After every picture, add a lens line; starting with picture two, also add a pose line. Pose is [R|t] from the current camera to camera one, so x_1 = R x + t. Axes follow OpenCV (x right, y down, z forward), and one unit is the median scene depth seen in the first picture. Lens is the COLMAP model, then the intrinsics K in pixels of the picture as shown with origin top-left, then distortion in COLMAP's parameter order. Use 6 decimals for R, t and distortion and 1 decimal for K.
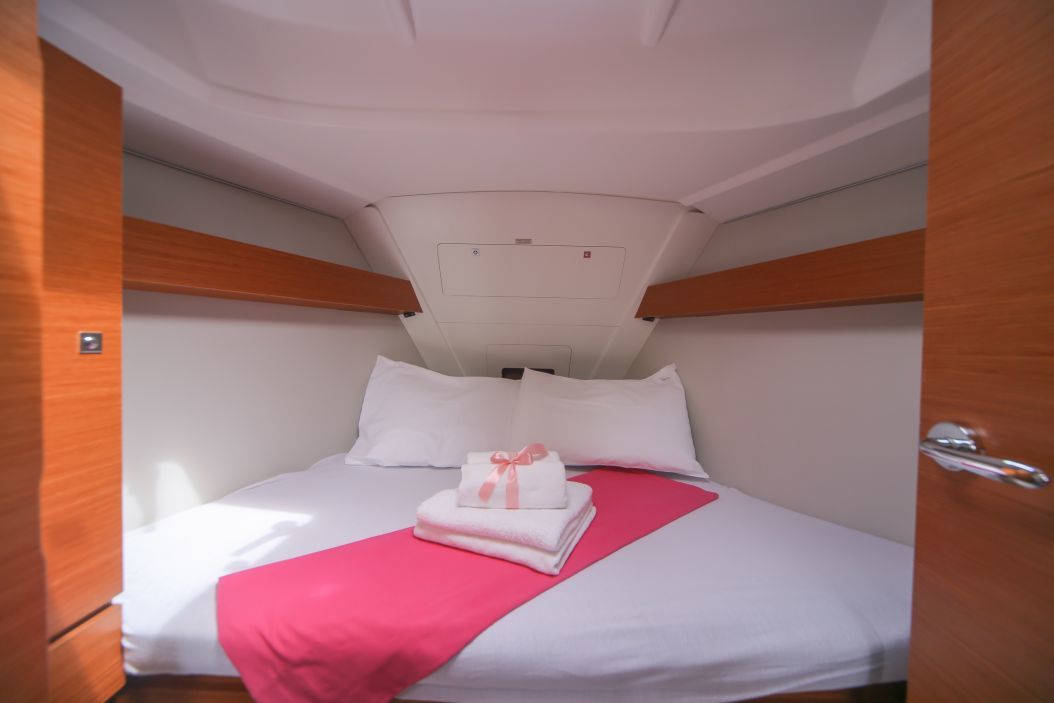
lens RADIAL K [[367.5, 0, 525.3], [0, 367.5, 347.8], [0, 0, 1]] dist [-0.008356, 0.000131]
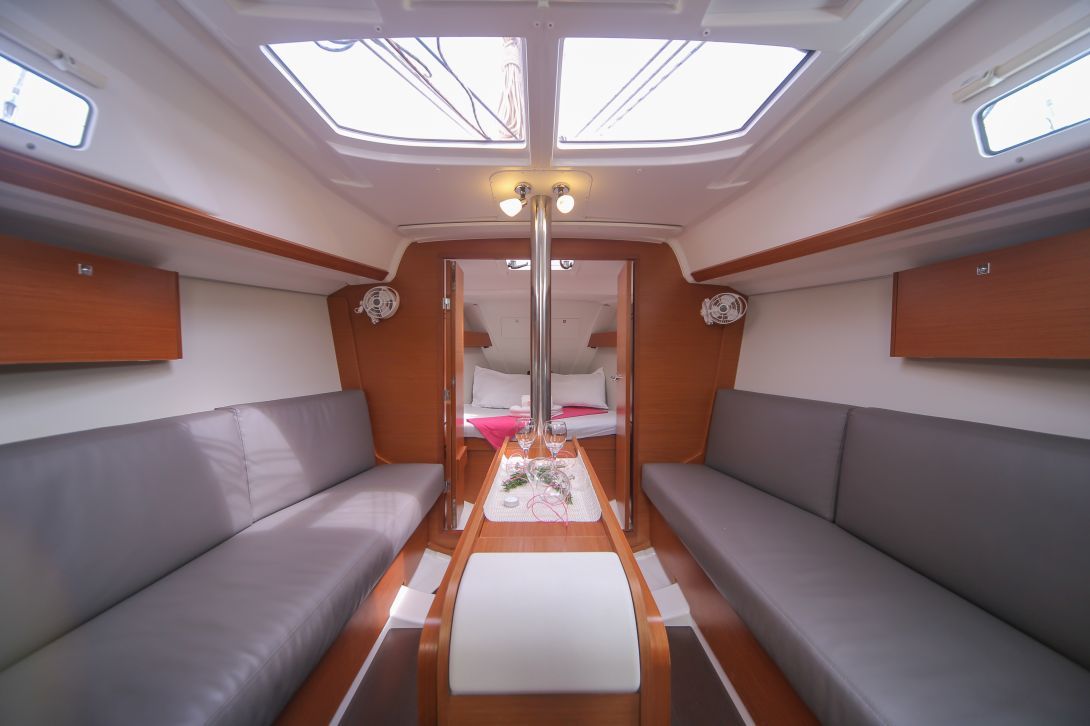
lens RADIAL K [[380.0, 0, 543.3], [0, 380.0, 359.1], [0, 0, 1]] dist [-0.008356, 0.000131]
pose [[0.999594, -0.015493, 0.023914, -0.027442], [0.015202, 0.999809, 0.012284, -0.042450], [-0.024100, -0.011915, 0.999639, -1.411095]]
